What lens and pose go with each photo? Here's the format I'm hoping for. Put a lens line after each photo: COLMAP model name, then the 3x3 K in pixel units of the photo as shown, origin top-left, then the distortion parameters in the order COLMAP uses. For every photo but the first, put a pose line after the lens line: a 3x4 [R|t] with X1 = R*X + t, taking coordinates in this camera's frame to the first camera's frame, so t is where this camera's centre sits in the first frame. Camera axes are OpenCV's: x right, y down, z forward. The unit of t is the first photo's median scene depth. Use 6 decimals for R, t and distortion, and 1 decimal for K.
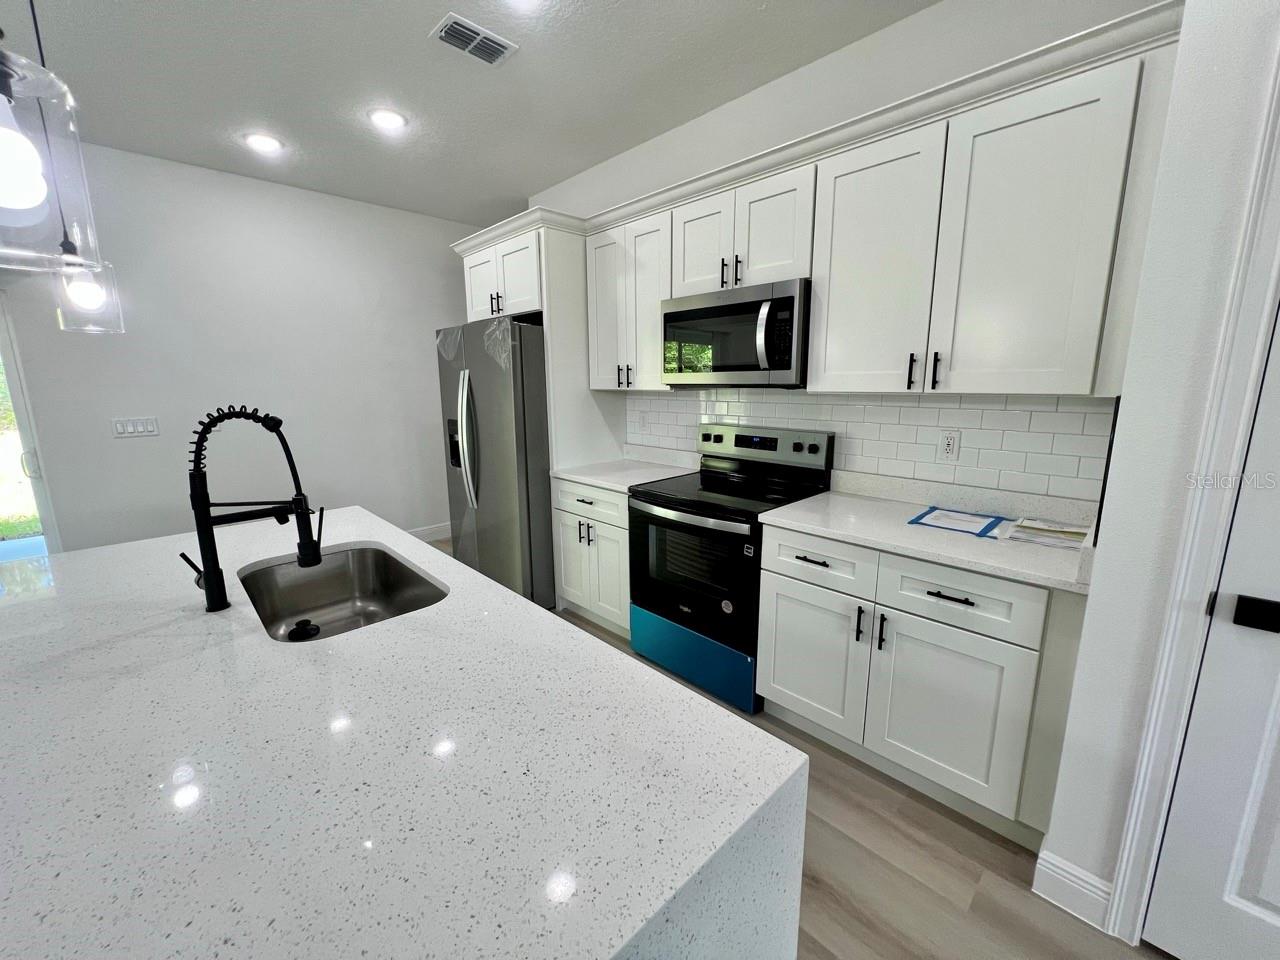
lens RADIAL K [[513.9, 0, 635.0], [0, 513.9, 474.4], [0, 0, 1]] dist [-0.002669, 0.001060]
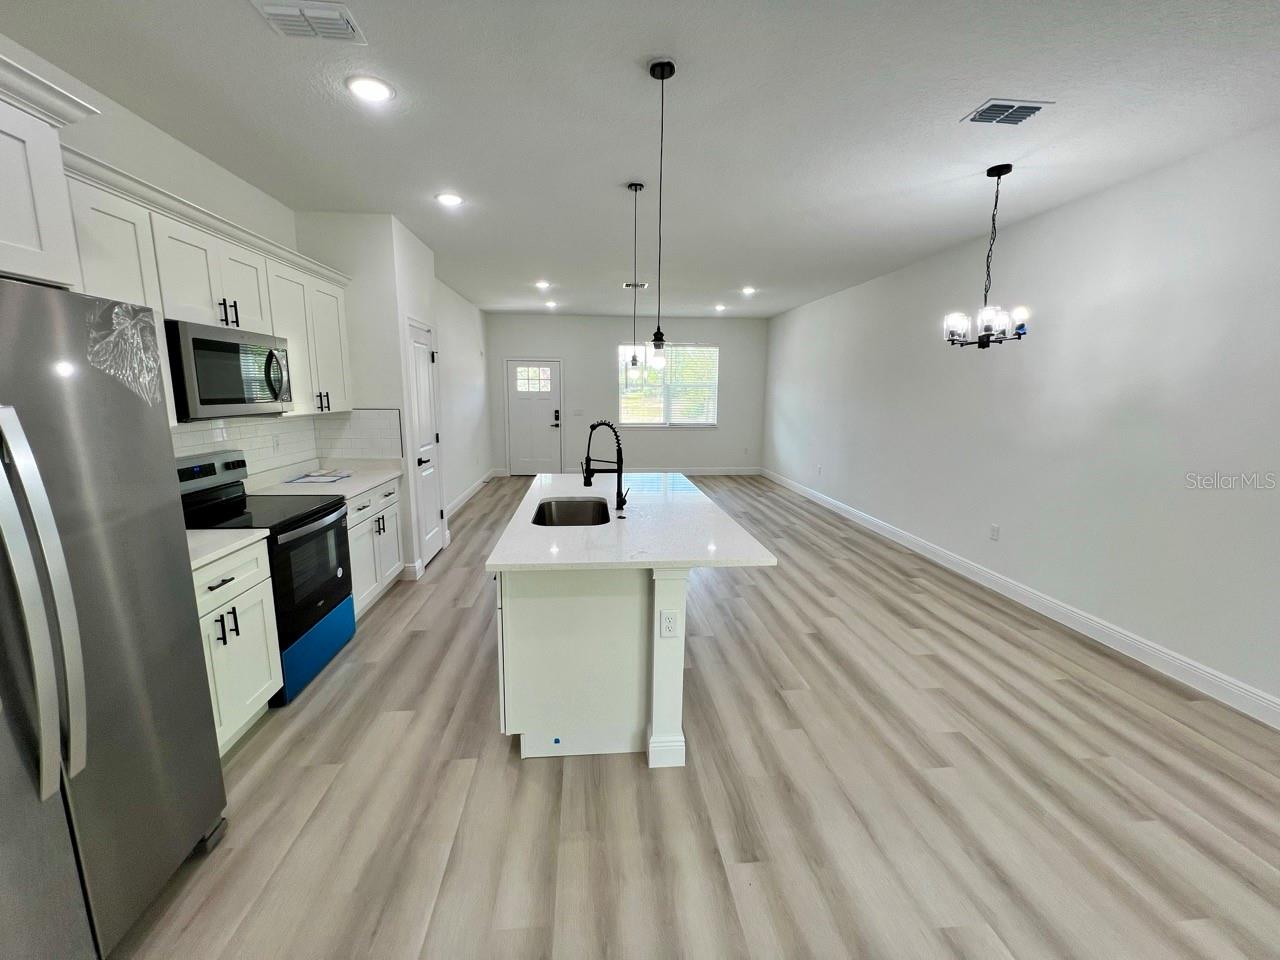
lens RADIAL K [[513.9, 0, 637.0], [0, 513.9, 477.0], [0, 0, 1]] dist [-0.002669, 0.001060]
pose [[-0.785485, -0.102584, 0.610320, -1.192890], [0.109915, 0.947365, 0.300697, -0.294318], [-0.609042, 0.303276, -0.732865, 1.368893]]
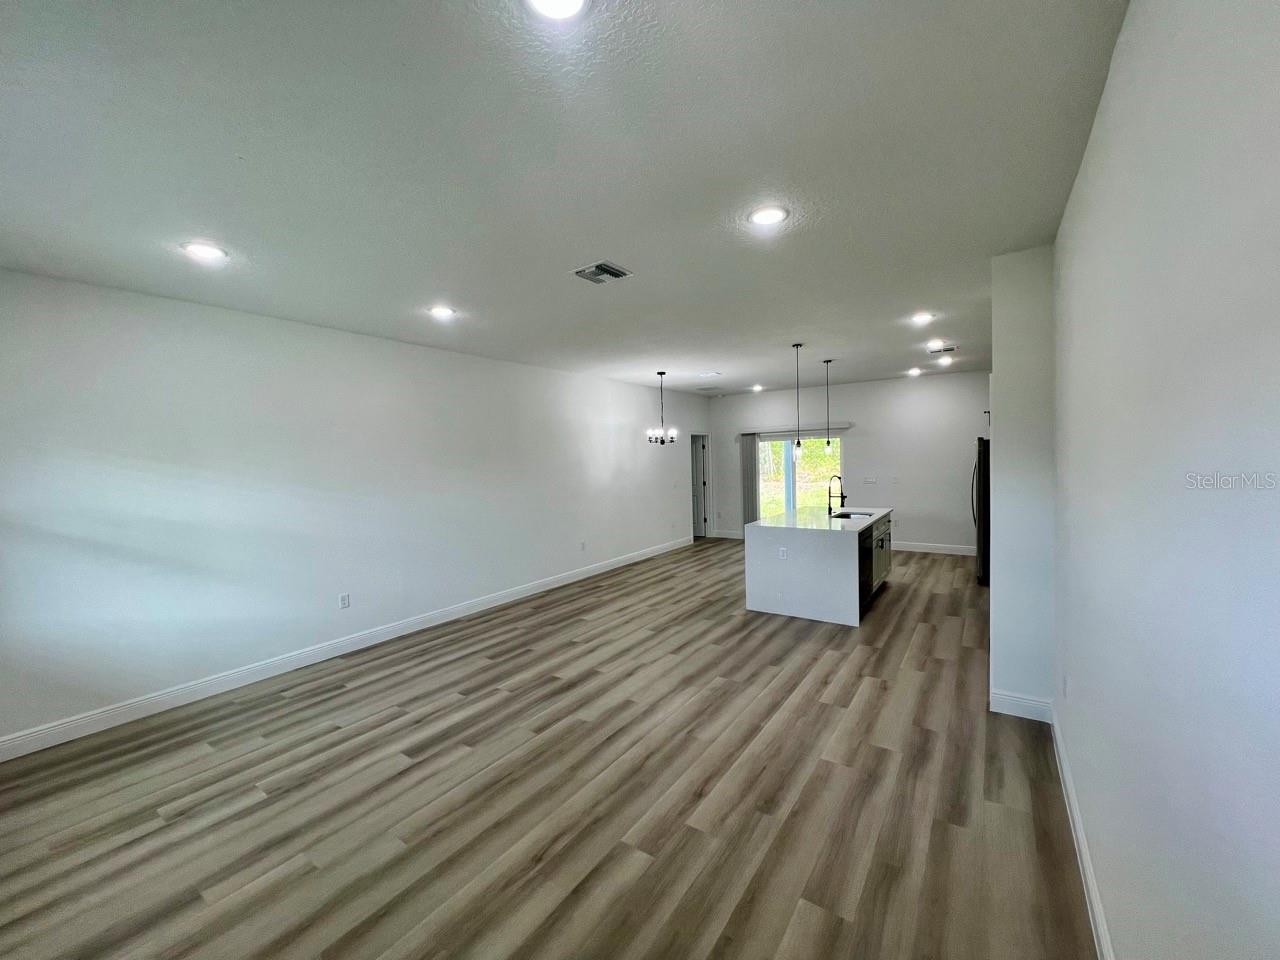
lens RADIAL K [[513.9, 0, 634.1], [0, 513.9, 474.1], [0, 0, 1]] dist [-0.002669, 0.001060]
pose [[0.193910, 0.032418, -0.980484, 1.944062], [-0.151613, 0.988436, 0.002696, 0.079549], [0.969233, 0.148131, 0.196582, -0.988105]]
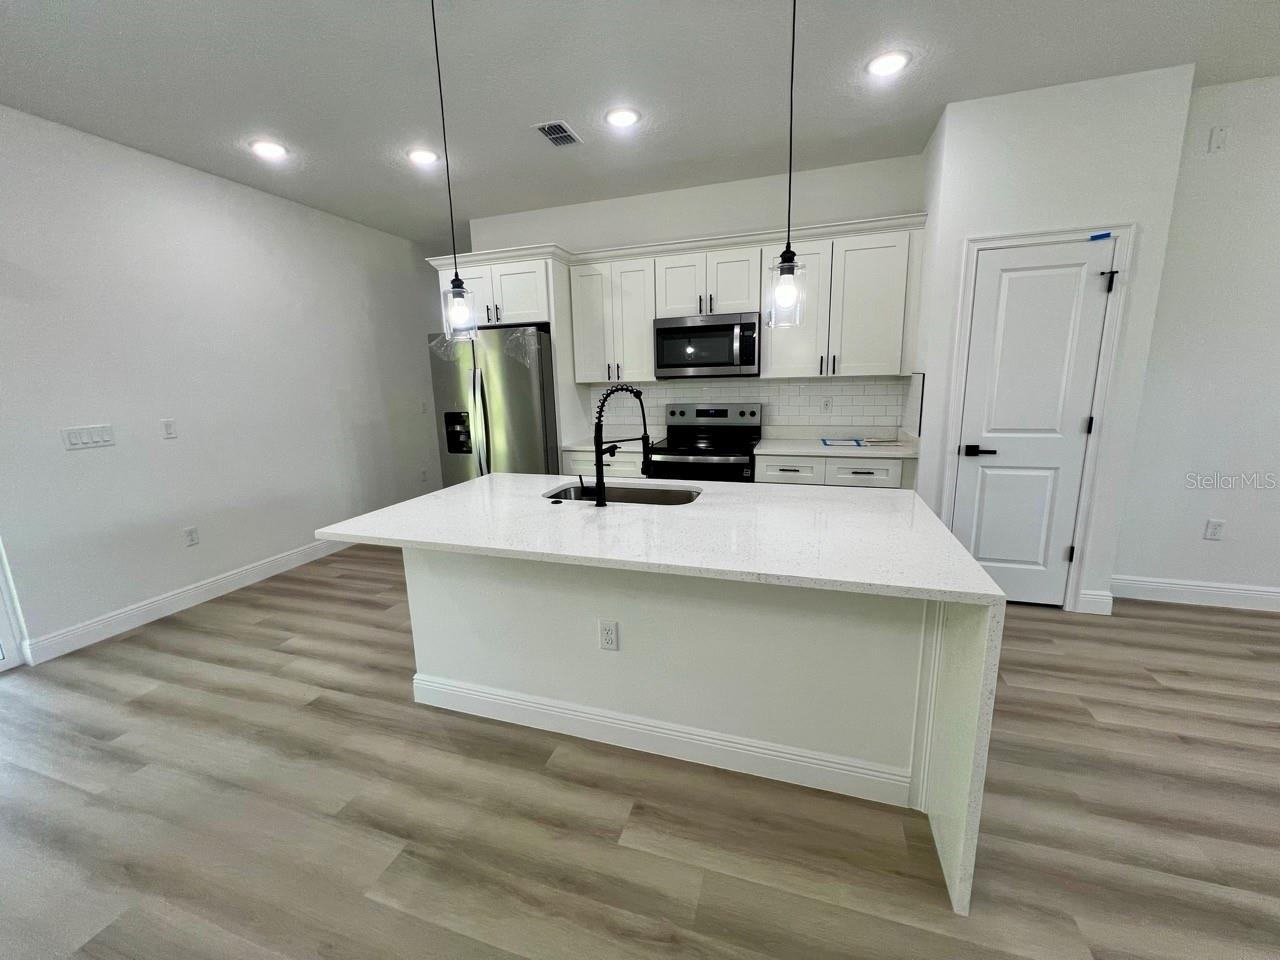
lens RADIAL K [[513.9, 0, 634.2], [0, 513.9, 476.5], [0, 0, 1]] dist [-0.002669, 0.001060]
pose [[0.884308, -0.105005, 0.454943, -0.781377], [0.104550, 0.994173, 0.026242, 0.069189], [-0.455048, 0.024359, 0.890134, -0.296217]]
